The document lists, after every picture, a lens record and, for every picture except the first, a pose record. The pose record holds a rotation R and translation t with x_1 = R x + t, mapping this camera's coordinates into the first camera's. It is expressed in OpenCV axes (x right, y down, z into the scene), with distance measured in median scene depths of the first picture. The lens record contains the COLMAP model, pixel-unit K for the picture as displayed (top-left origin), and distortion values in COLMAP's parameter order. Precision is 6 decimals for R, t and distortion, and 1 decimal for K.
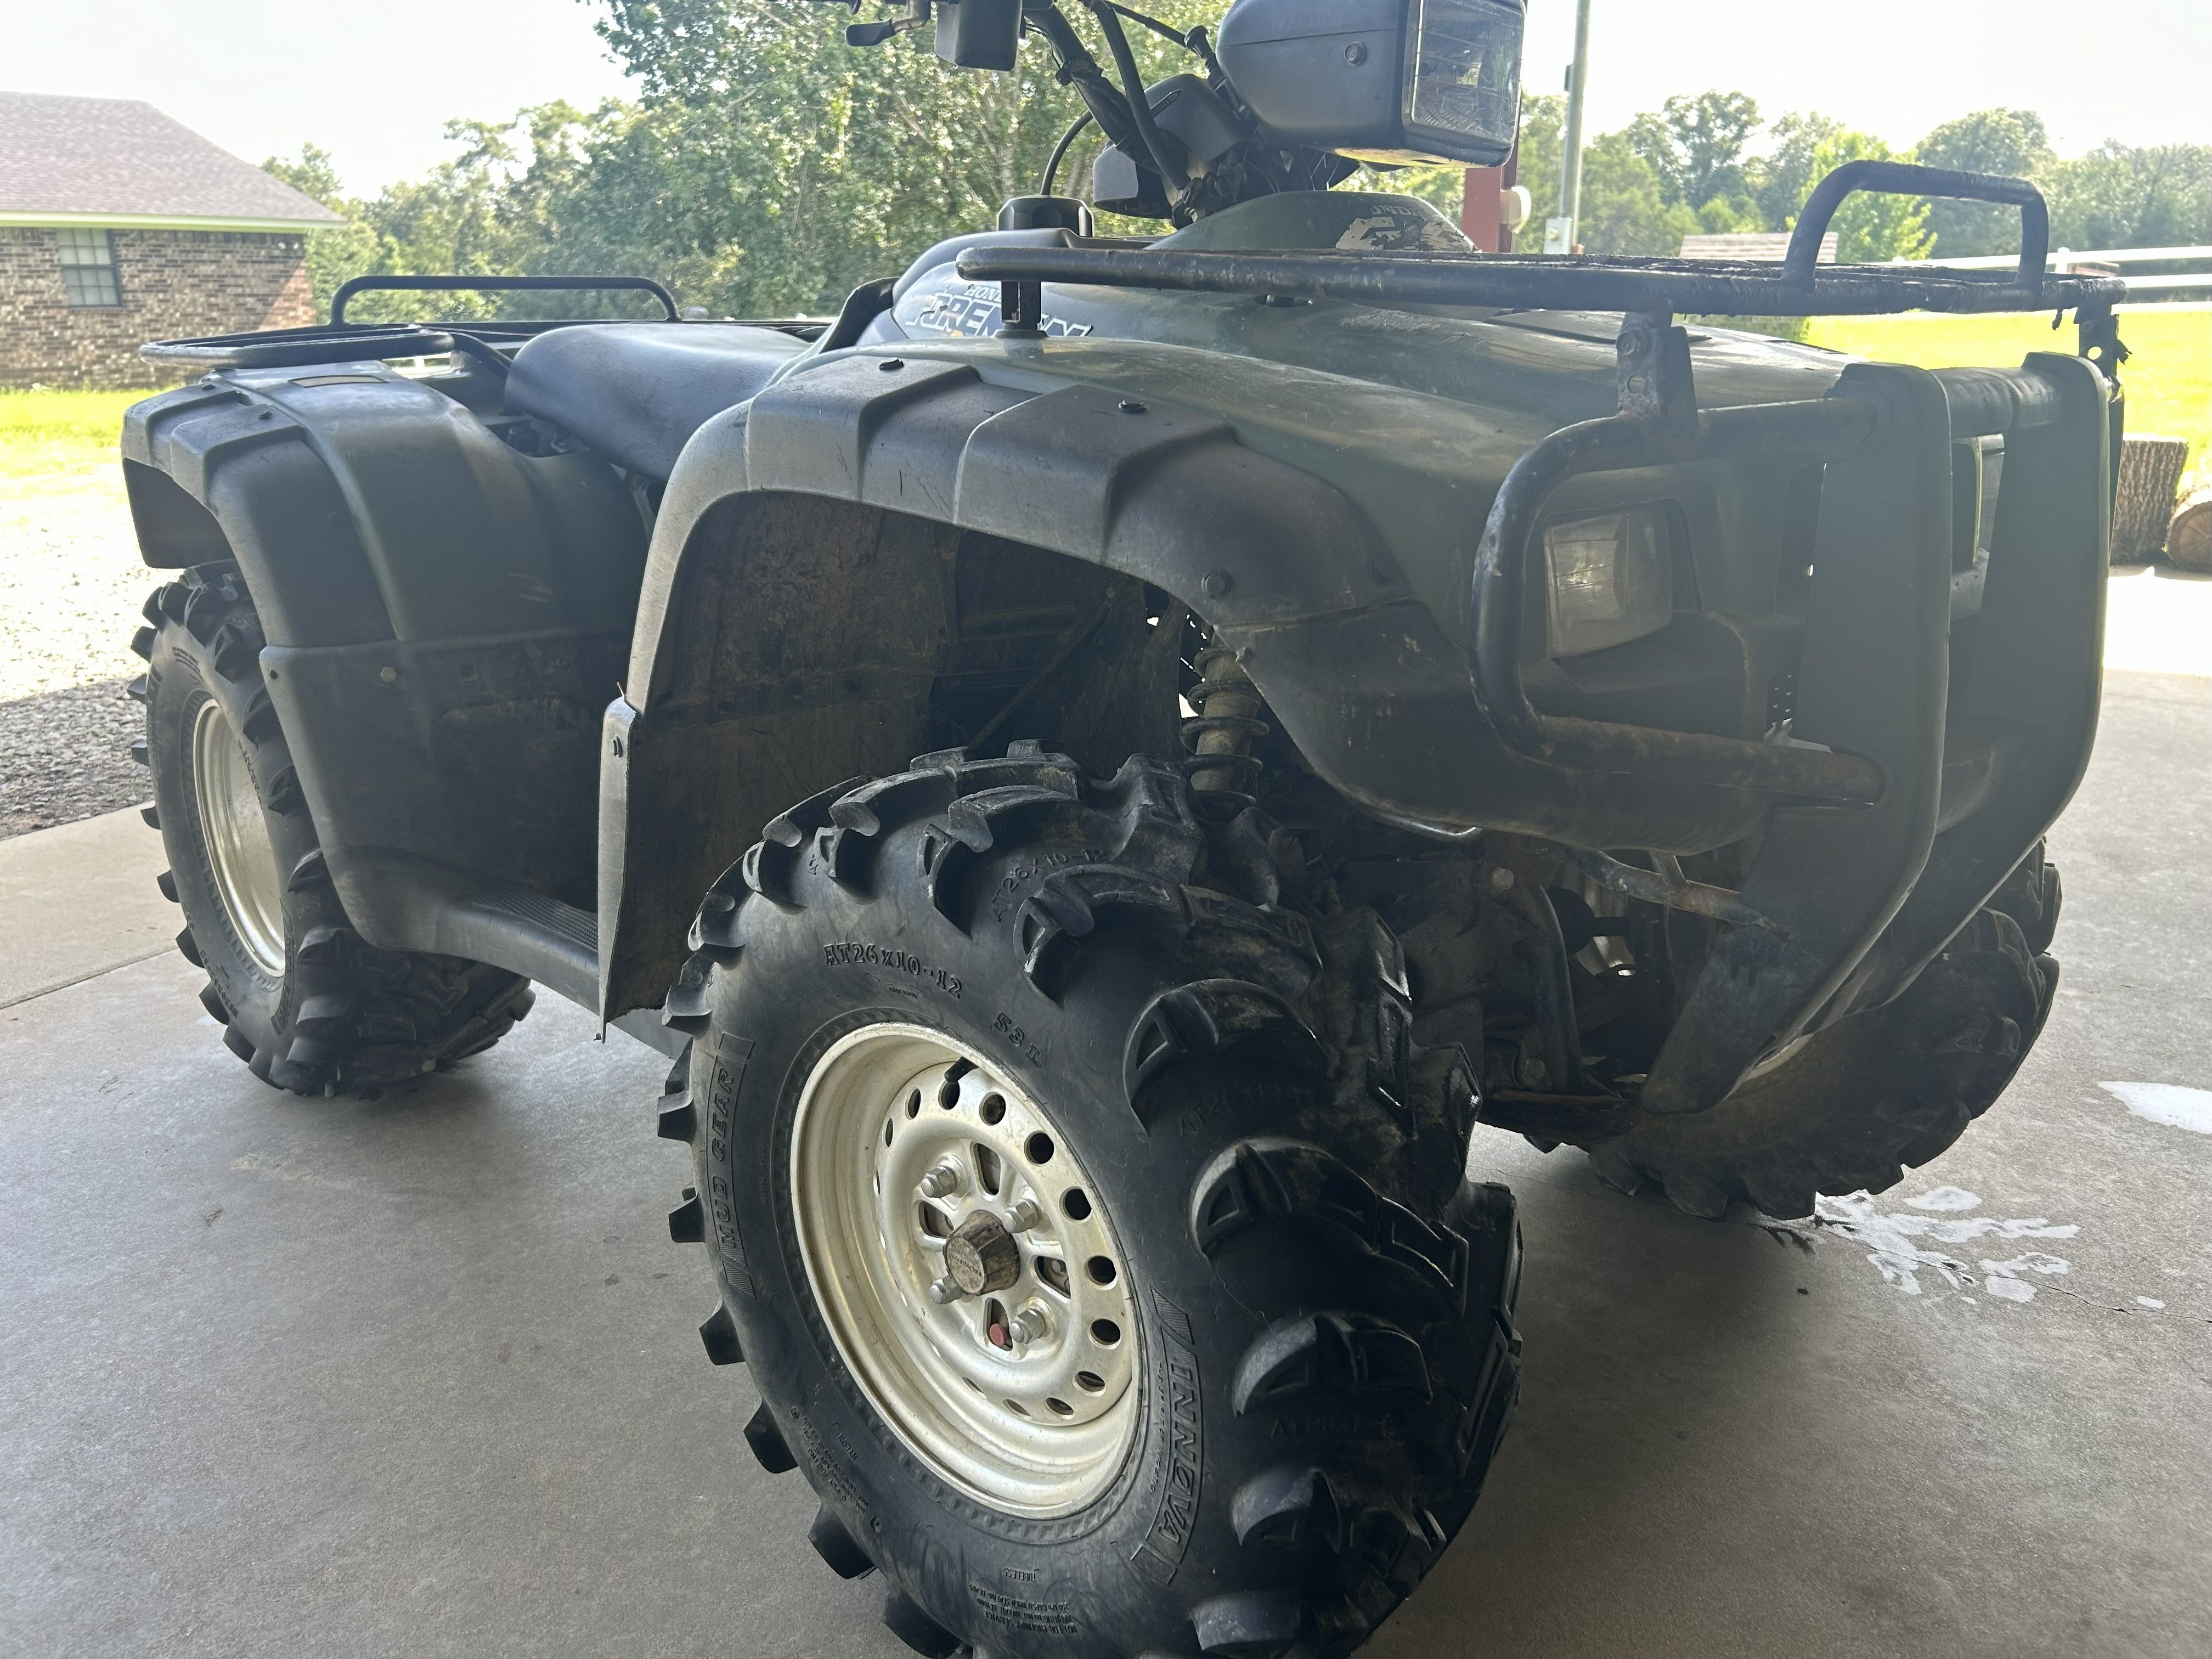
lens RADIAL K [[1693.8, 0, 1099.6], [0, 1693.8, 833.1], [0, 0, 1]] dist [0.037174, -0.051266]
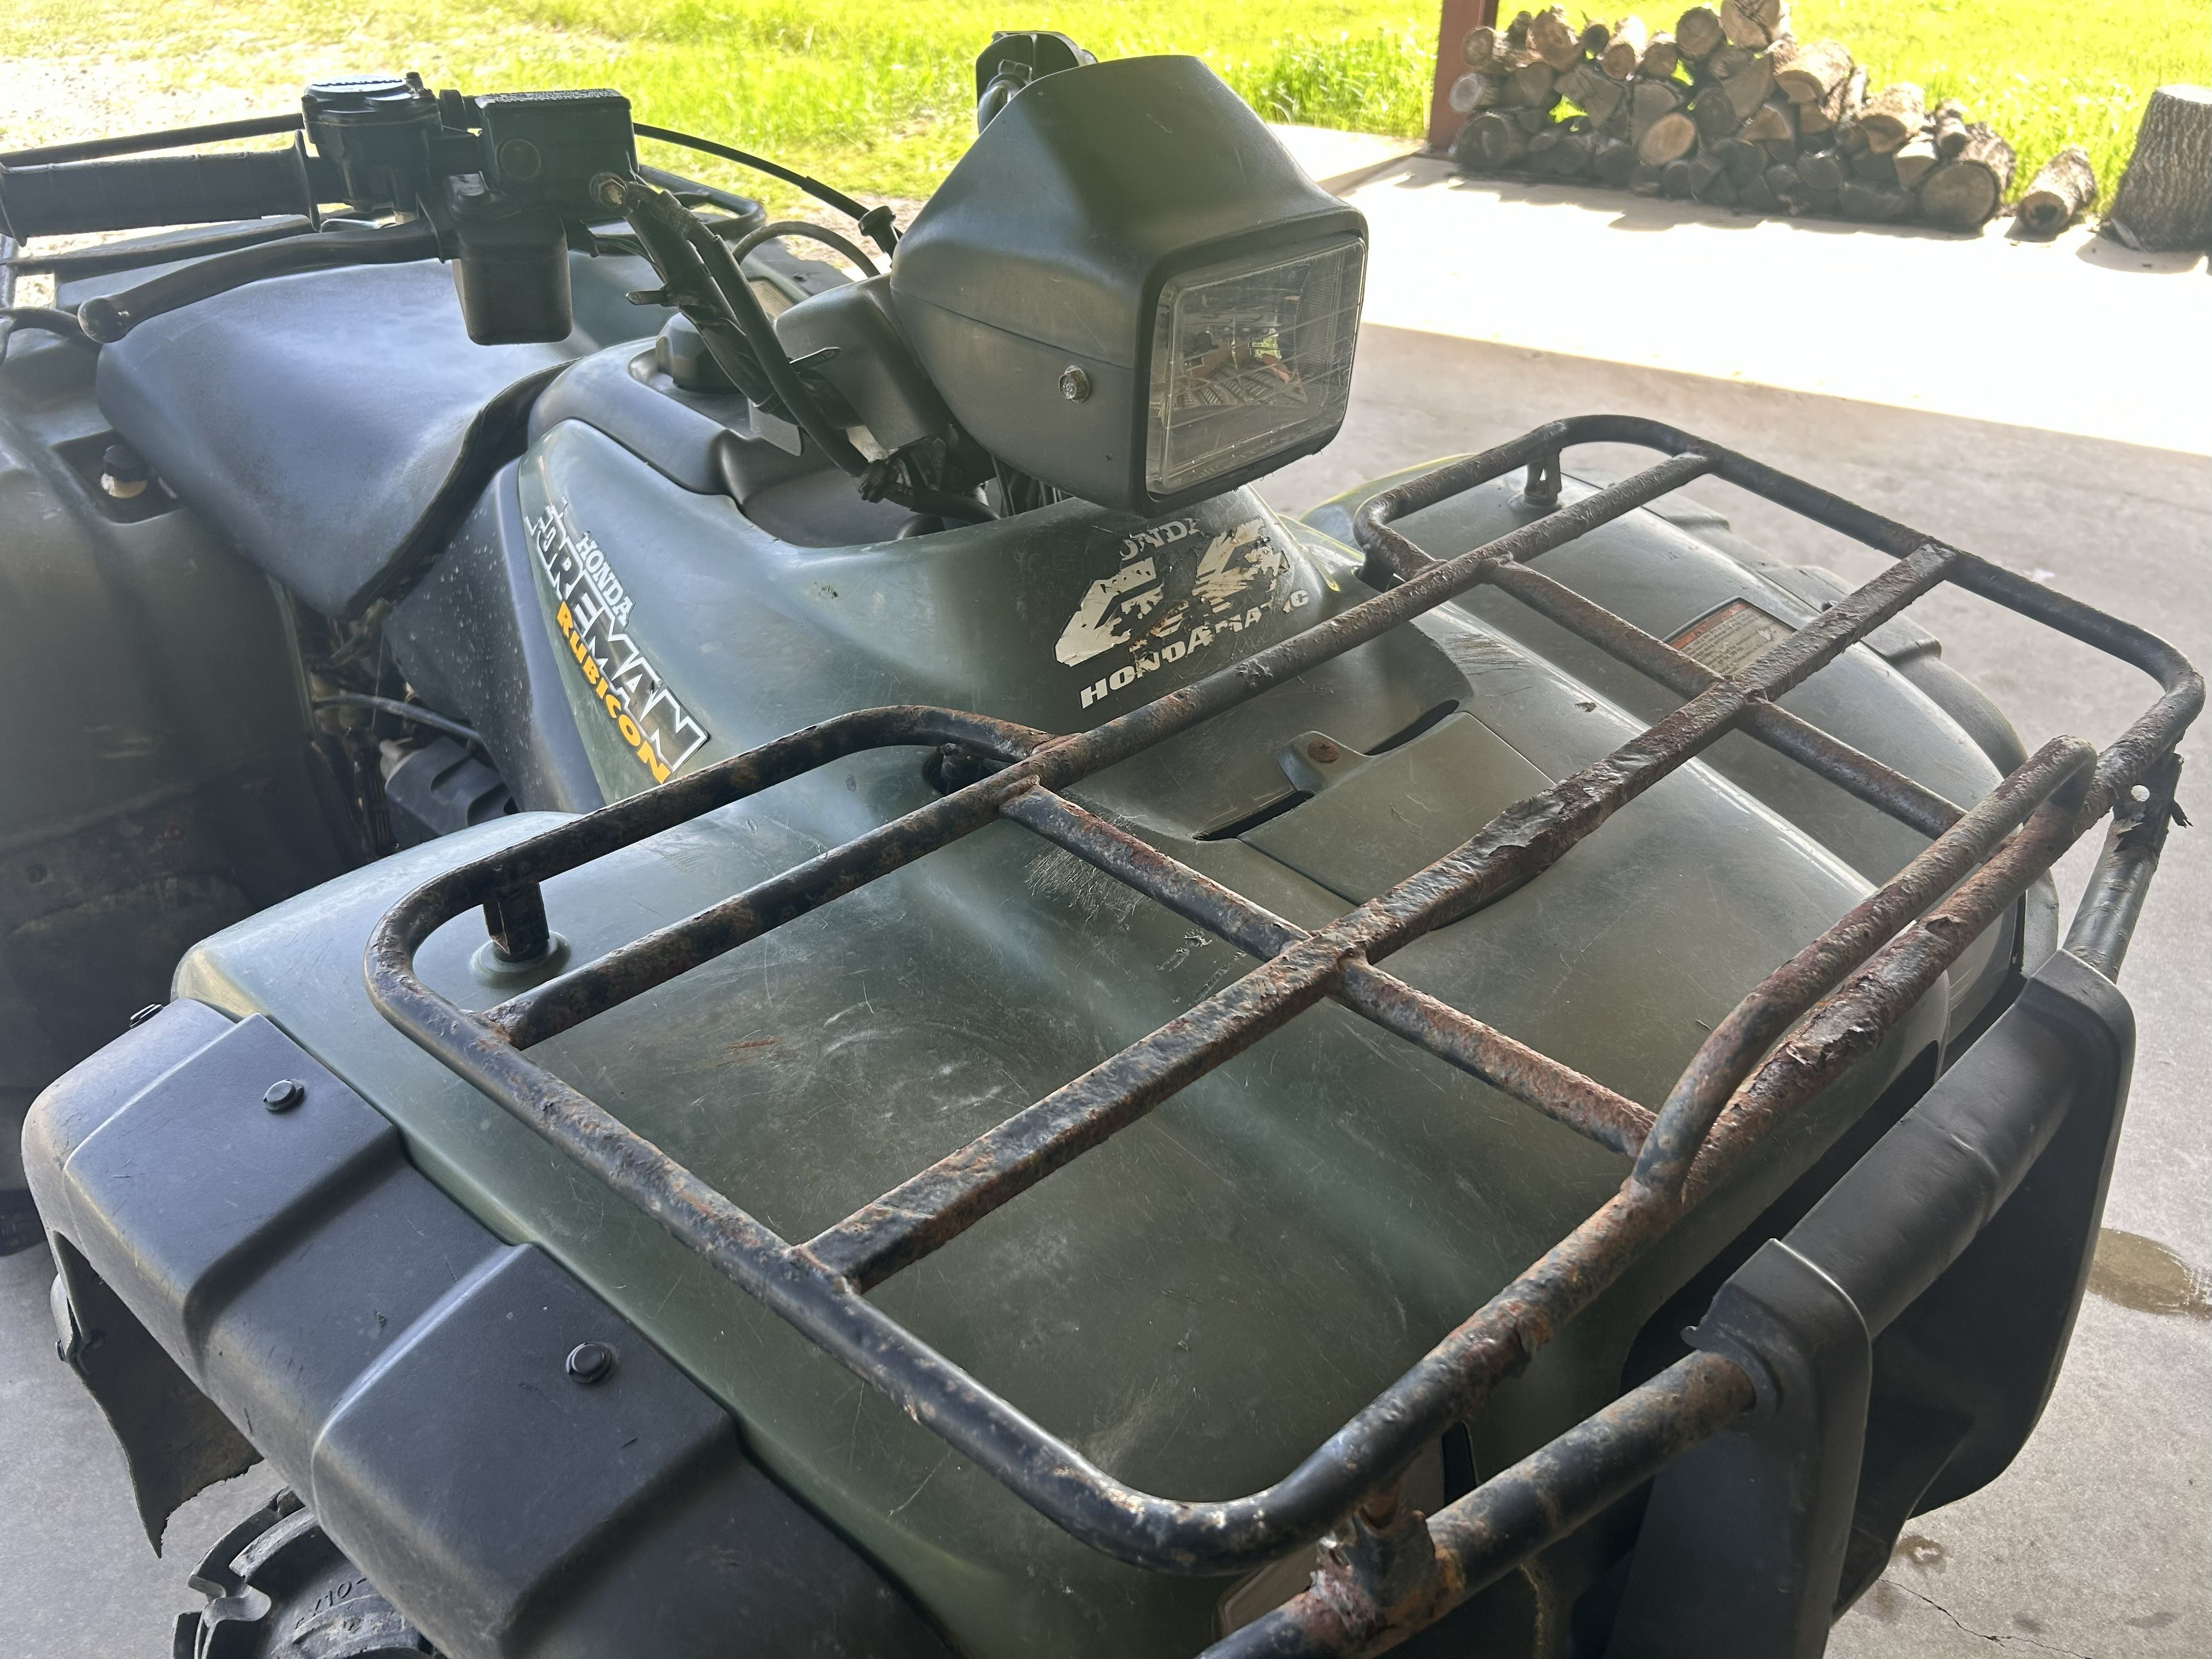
lens RADIAL K [[1693.8, 0, 1102.9], [0, 1693.8, 816.4], [0, 0, 1]] dist [0.037174, -0.051266]
pose [[0.999871, 0.005681, 0.014996, 0.120495], [-0.009607, 0.960972, 0.276479, -0.380945], [-0.012840, -0.276587, 0.960903, 0.270392]]
